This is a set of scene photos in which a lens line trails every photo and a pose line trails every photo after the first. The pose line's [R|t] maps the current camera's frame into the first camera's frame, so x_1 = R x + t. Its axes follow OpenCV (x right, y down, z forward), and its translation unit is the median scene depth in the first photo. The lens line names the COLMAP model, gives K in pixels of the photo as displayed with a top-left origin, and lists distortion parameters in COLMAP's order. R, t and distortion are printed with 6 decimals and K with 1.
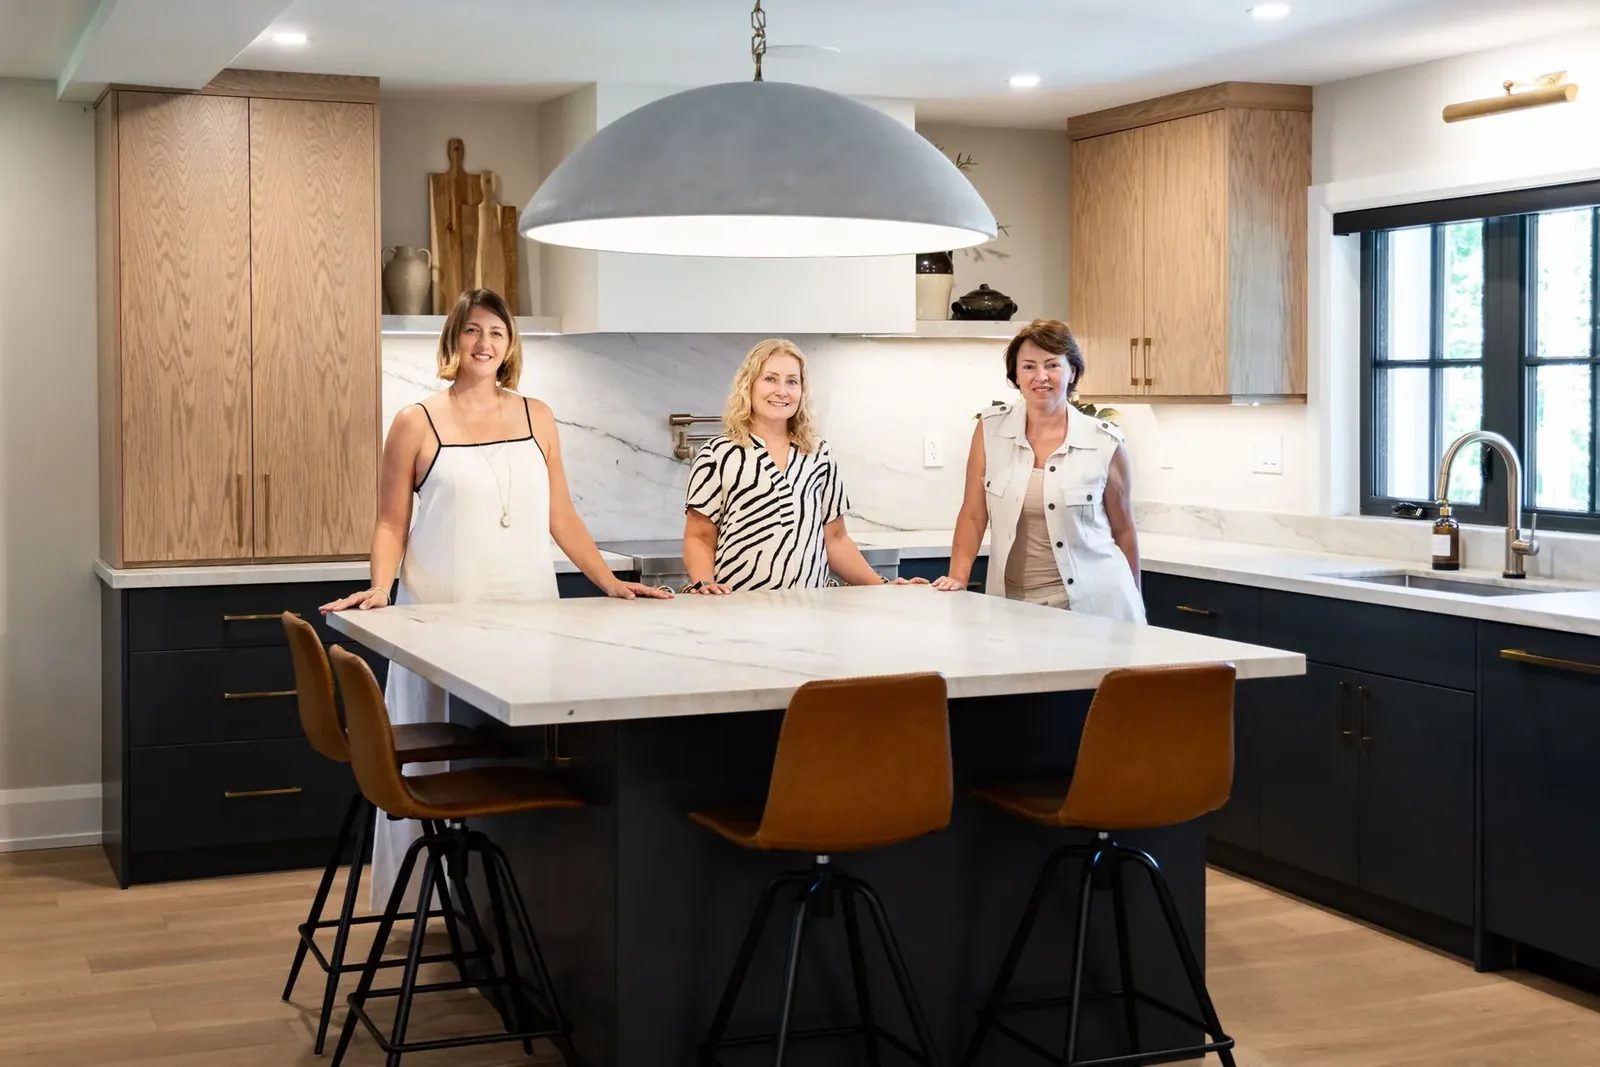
lens RADIAL K [[2174.8, 0, 794.7], [0, 2174.8, 436.3], [0, 0, 1]] dist [0.009279, 0.053101]
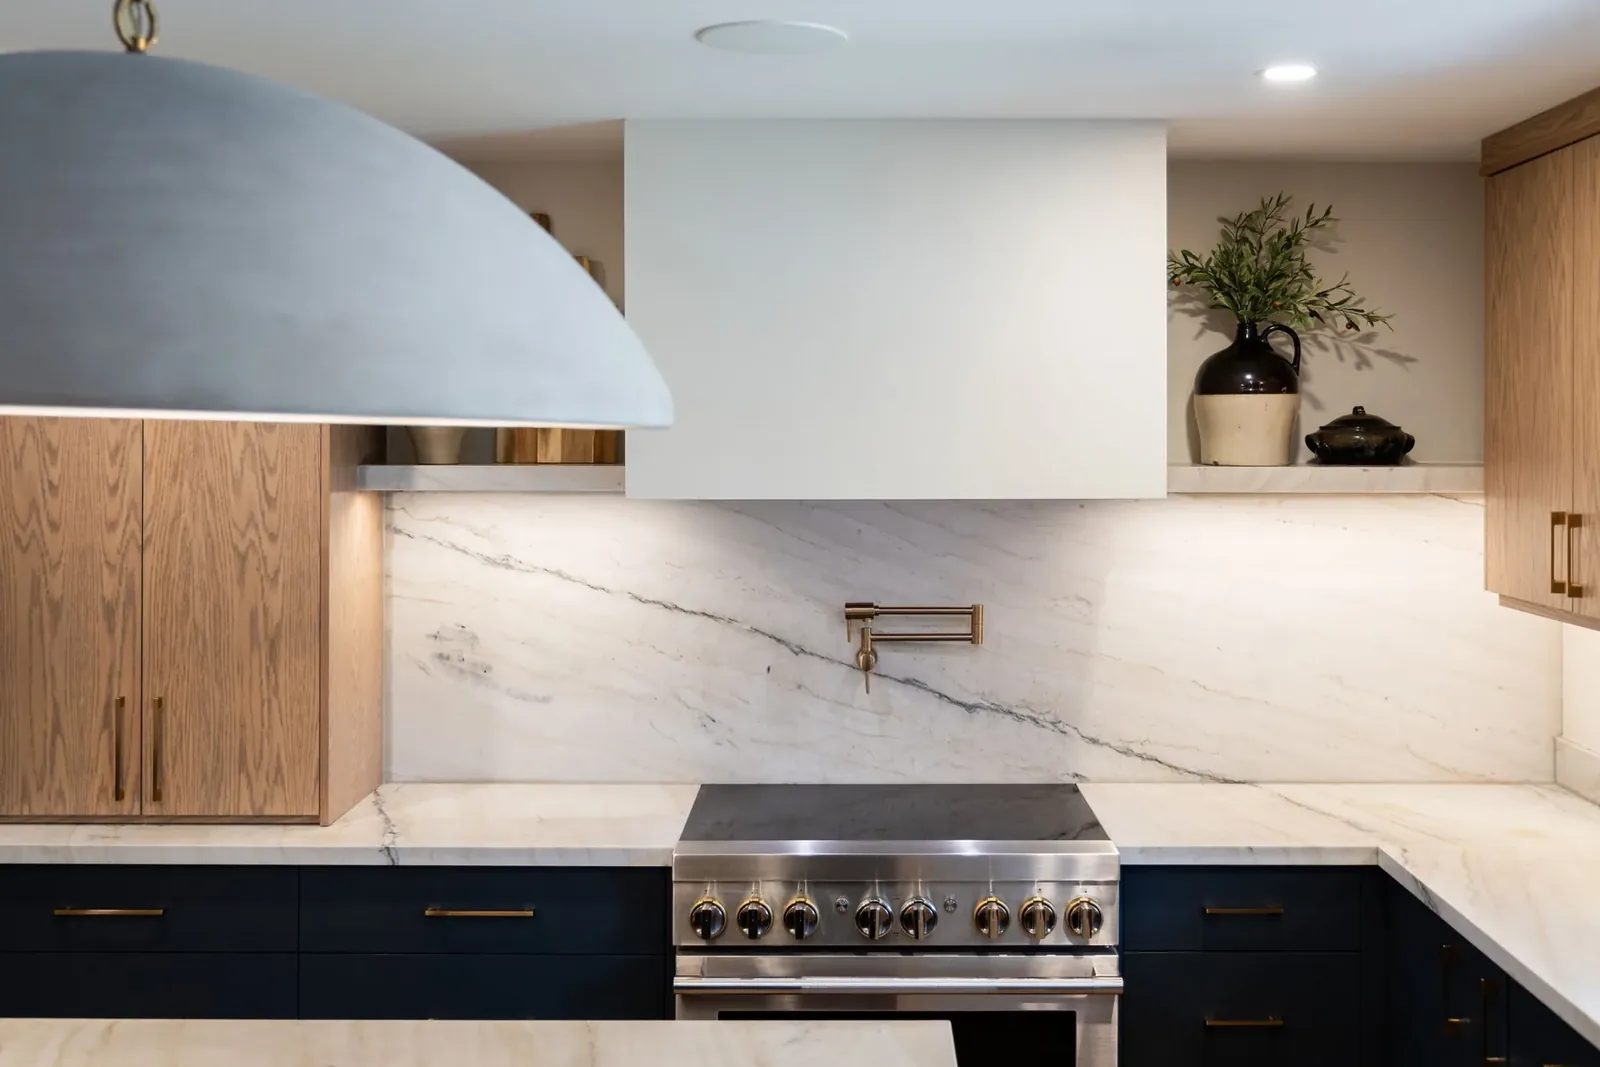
lens RADIAL K [[1941.2, 0, 804.9], [0, 1941.2, 439.3], [0, 0, 1]] dist [0.010953, -0.002216]
pose [[0.918375, 0.008227, -0.395625, 0.196426], [-0.014810, 0.999798, -0.013589, -0.060419], [0.395433, 0.018339, 0.918312, 0.497444]]
